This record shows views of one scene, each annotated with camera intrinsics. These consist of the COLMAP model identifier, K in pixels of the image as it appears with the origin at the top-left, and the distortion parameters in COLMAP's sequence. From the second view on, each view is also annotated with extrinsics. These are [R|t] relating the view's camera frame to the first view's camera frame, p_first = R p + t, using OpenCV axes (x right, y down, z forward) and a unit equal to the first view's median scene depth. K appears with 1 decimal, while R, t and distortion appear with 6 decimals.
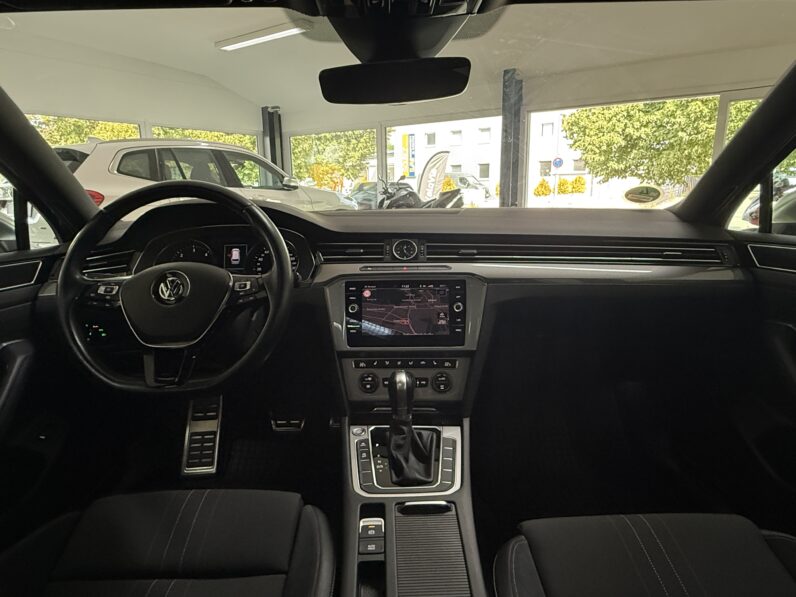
lens RADIAL K [[488.6, 0, 401.1], [0, 488.6, 296.1], [0, 0, 1]] dist [-0.000652, 0.001015]
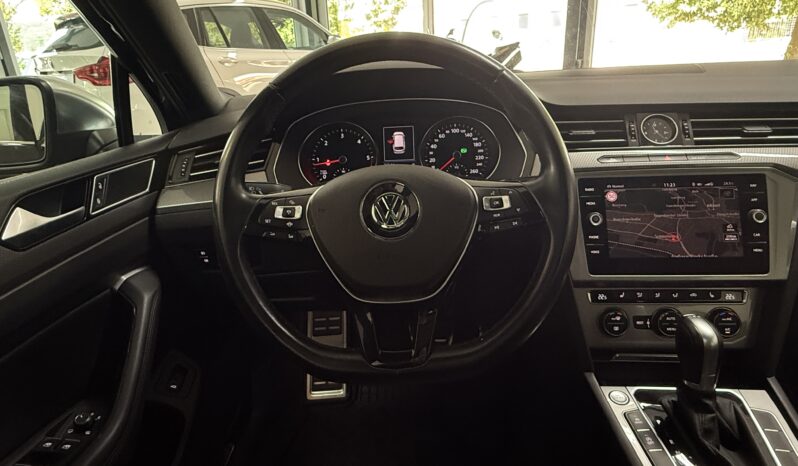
lens RADIAL K [[495.0, 0, 394.0], [0, 495.0, 231.9], [0, 0, 1]] dist [-0.005948, 0.004151]
pose [[0.997249, -0.010403, -0.073384, -0.328568], [0.020804, 0.989586, 0.142431, -0.062059], [0.071138, -0.143566, 0.987081, 0.284309]]
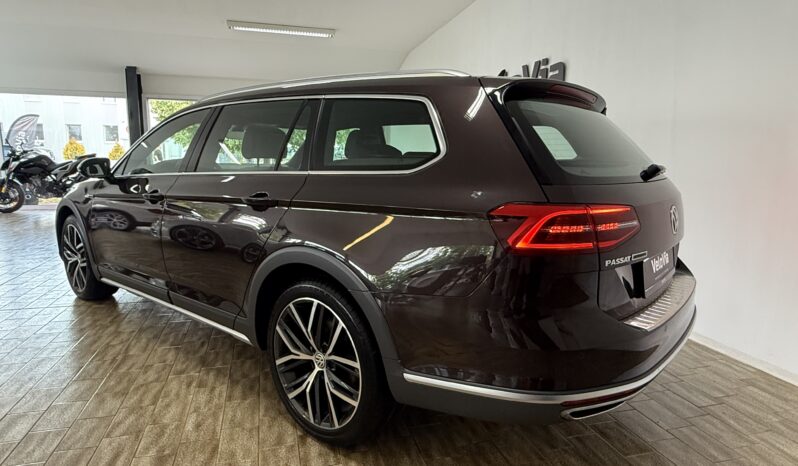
lens RADIAL K [[473.3, 0, 398.2], [0, 473.3, 232.3], [0, 0, 1]] dist [-0.006337, 0.000389]
pose [[0.669331, -0.096995, 0.736605, -2.076398], [0.136882, 0.990569, 0.006056, 0.553059], [-0.730246, 0.096775, 0.676296, -2.500107]]
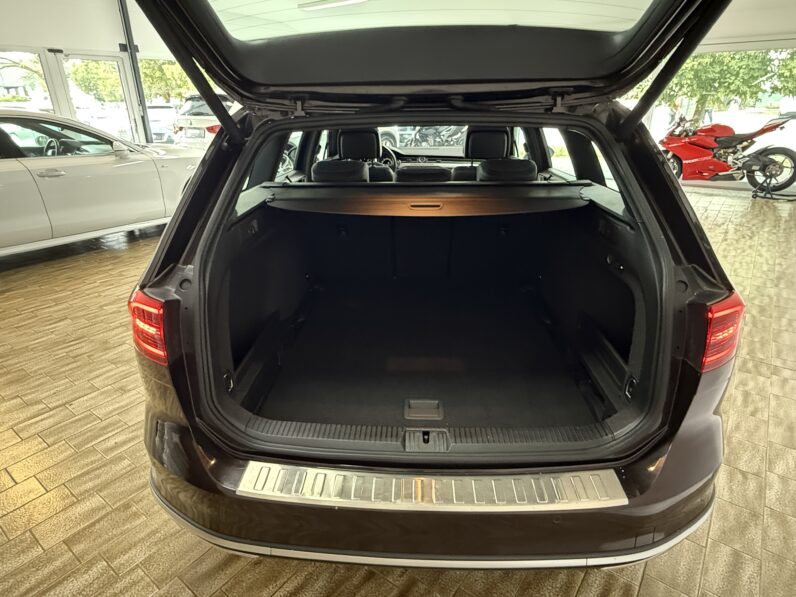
lens RADIAL K [[472.1, 0, 395.9], [0, 472.1, 300.4], [0, 0, 1]] dist [-0.001115, 0.000465]
pose [[0.997086, 0.030938, -0.069728, 0.101758], [-0.017463, 0.982366, 0.186151, 0.323567], [0.074258, -0.184391, 0.980044, -3.027201]]
